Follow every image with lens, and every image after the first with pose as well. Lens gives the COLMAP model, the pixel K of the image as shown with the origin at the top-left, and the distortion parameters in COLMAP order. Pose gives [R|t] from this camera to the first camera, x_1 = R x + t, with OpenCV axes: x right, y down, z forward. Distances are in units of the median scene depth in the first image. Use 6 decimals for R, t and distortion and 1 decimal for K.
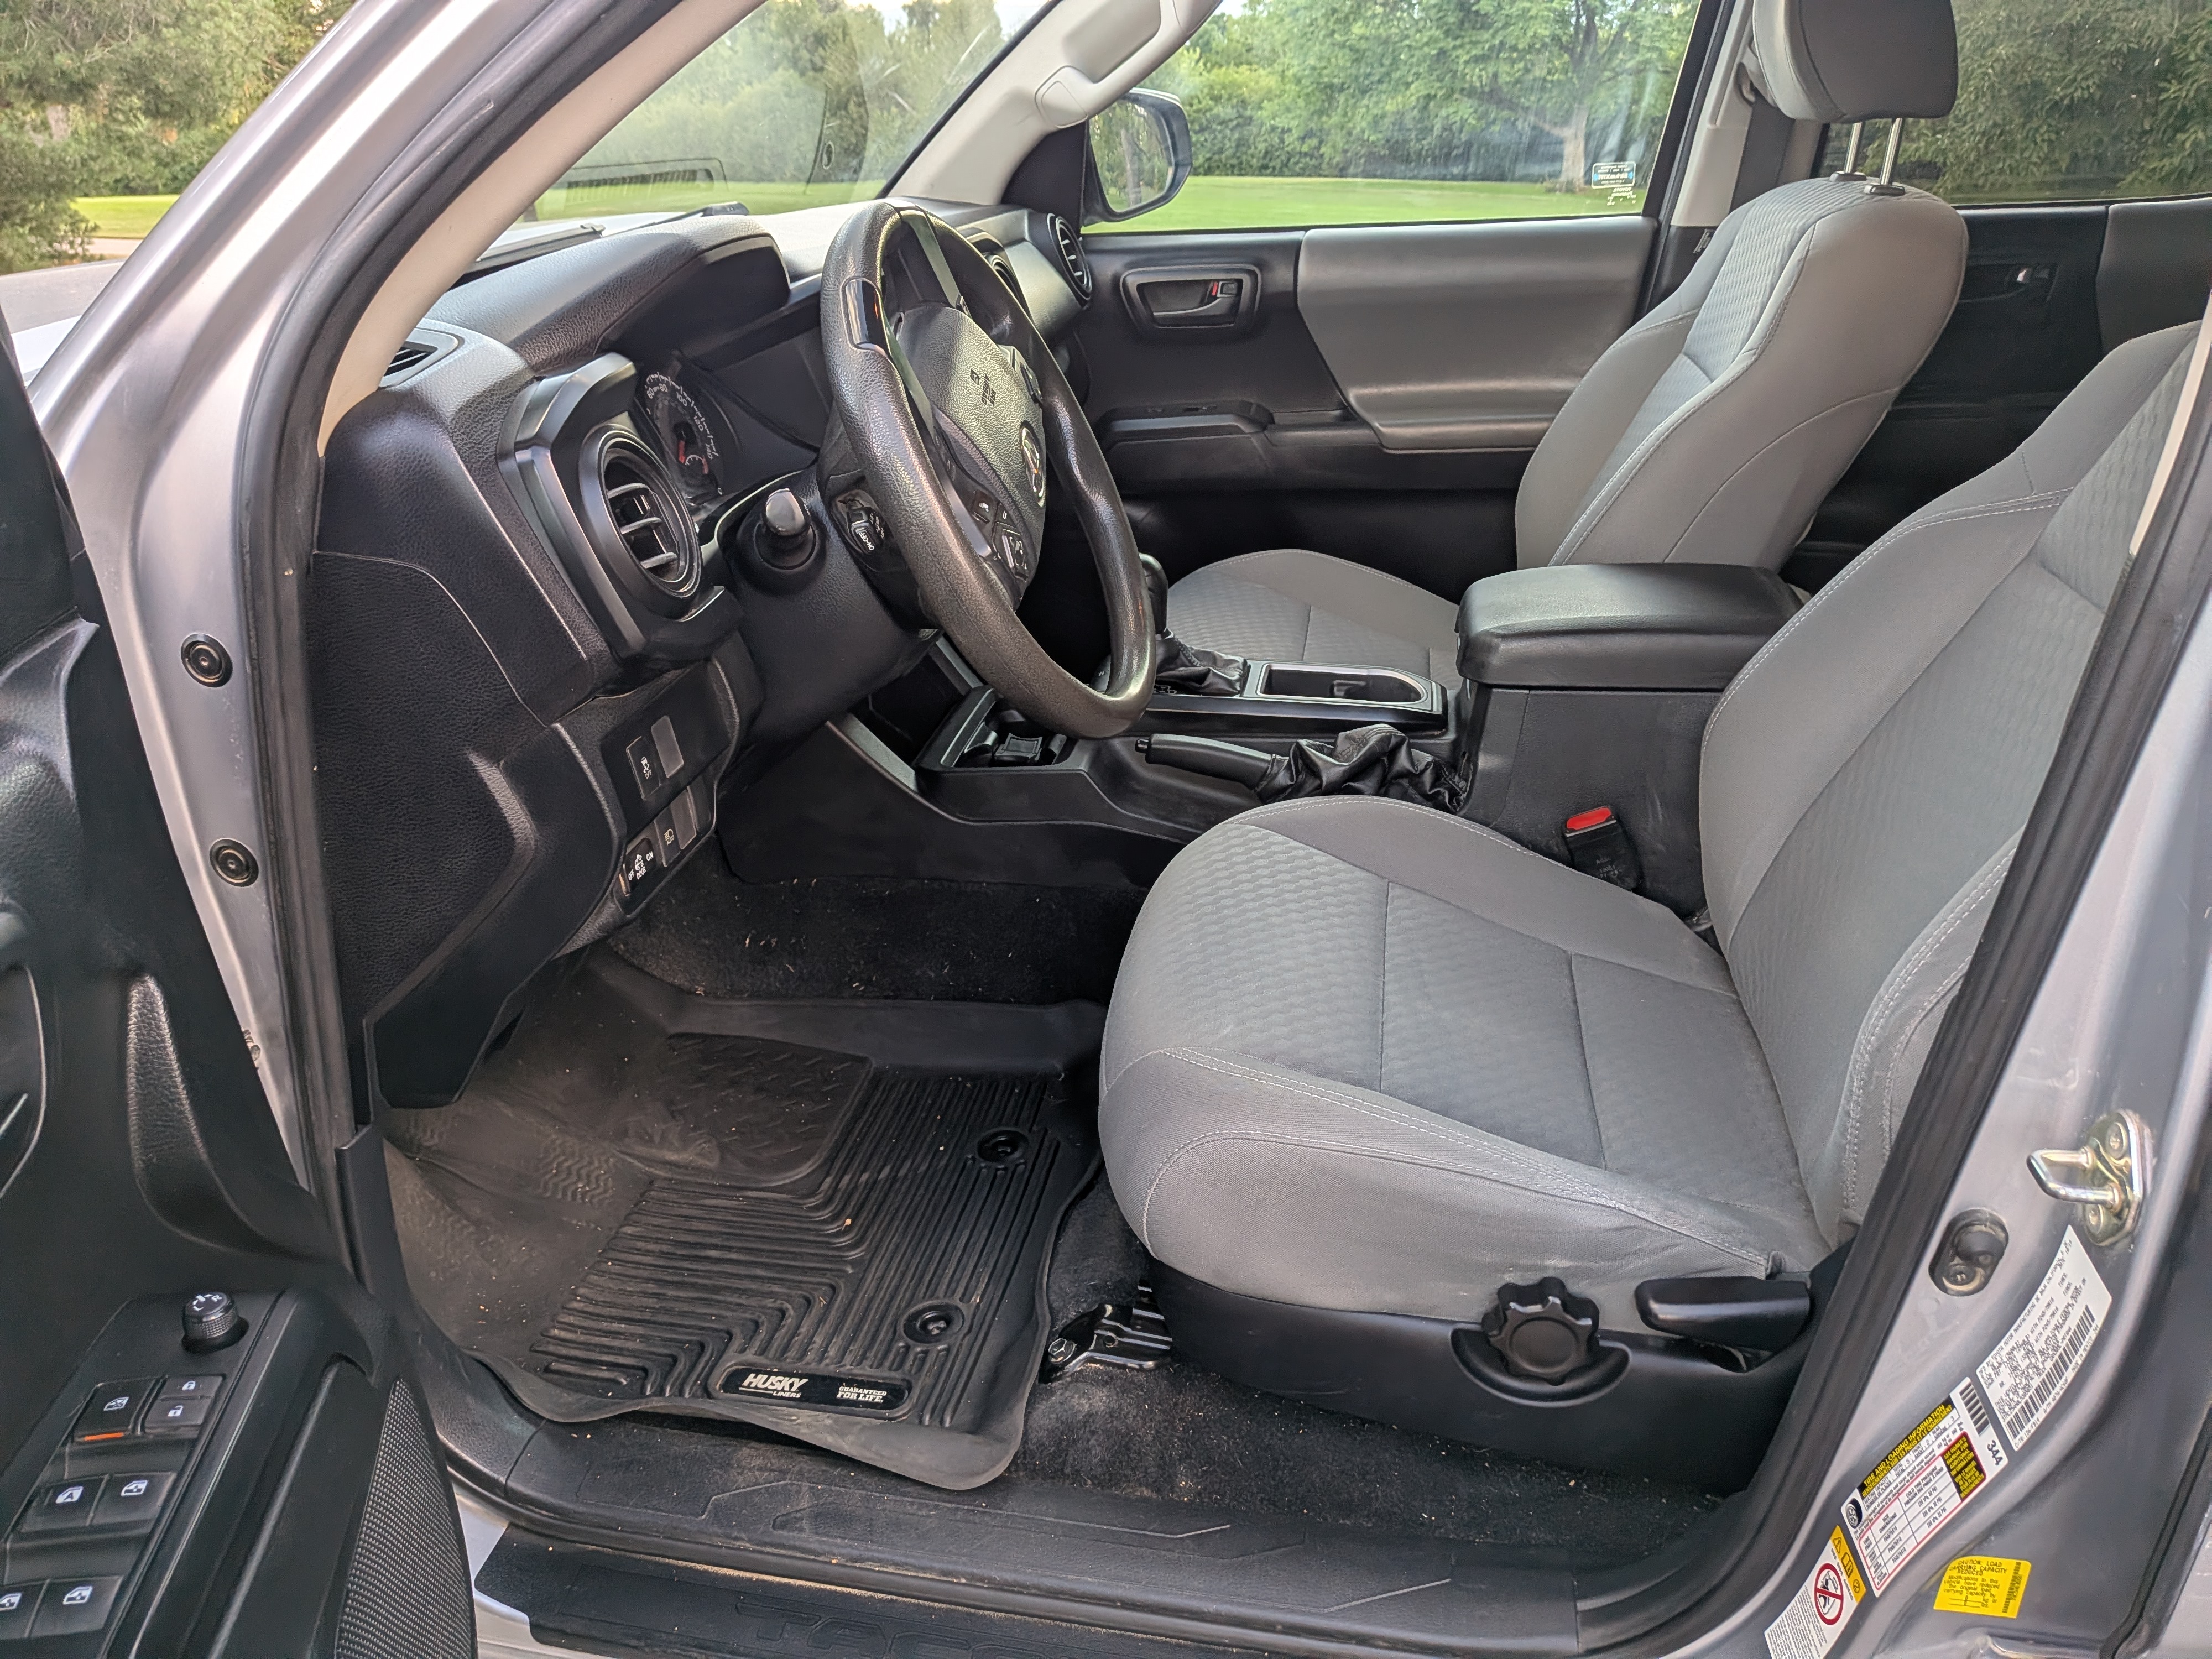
lens RADIAL K [[1602.6, 0, 1106.0], [0, 1602.6, 829.5], [0, 0, 1]] dist [0.074560, -0.098891]
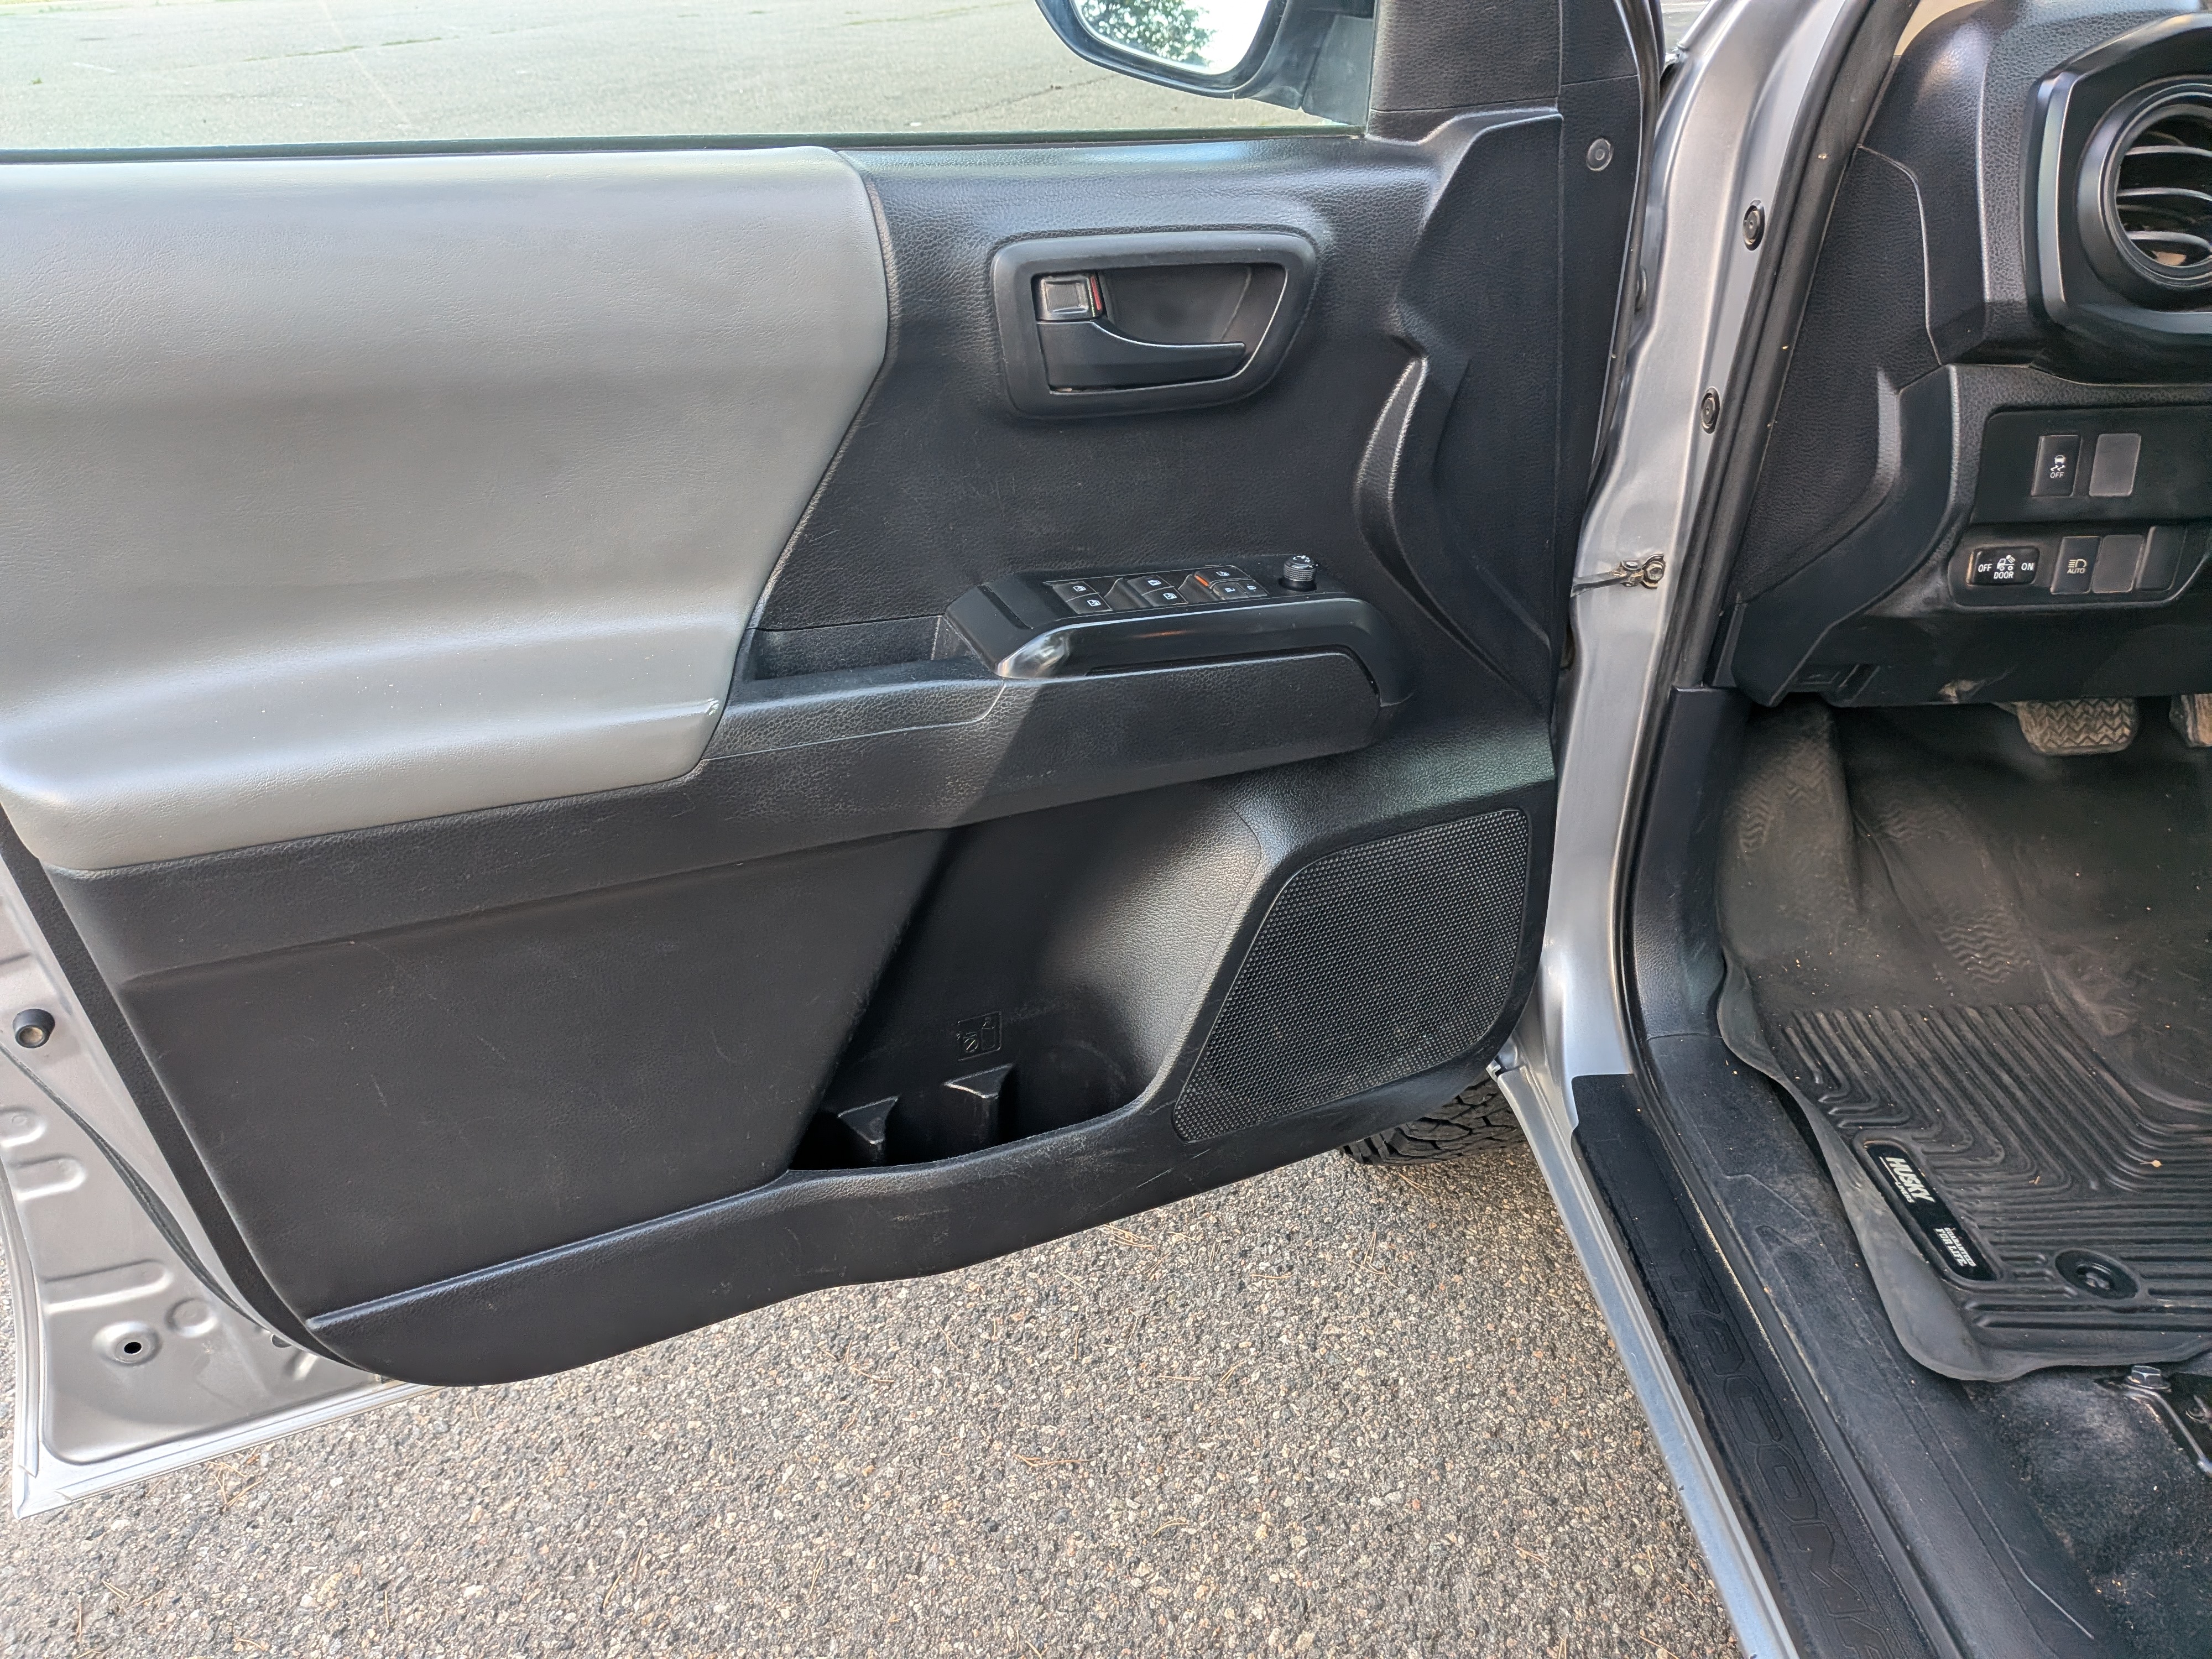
lens RADIAL K [[1602.6, 0, 1106.0], [0, 1602.6, 829.5], [0, 0, 1]] dist [0.074560, -0.098891]
pose [[0.242165, 0.501739, -0.830430, 0.375306], [-0.417313, 0.826554, 0.377702, 0.007979], [0.875903, 0.255083, 0.409545, 0.142944]]
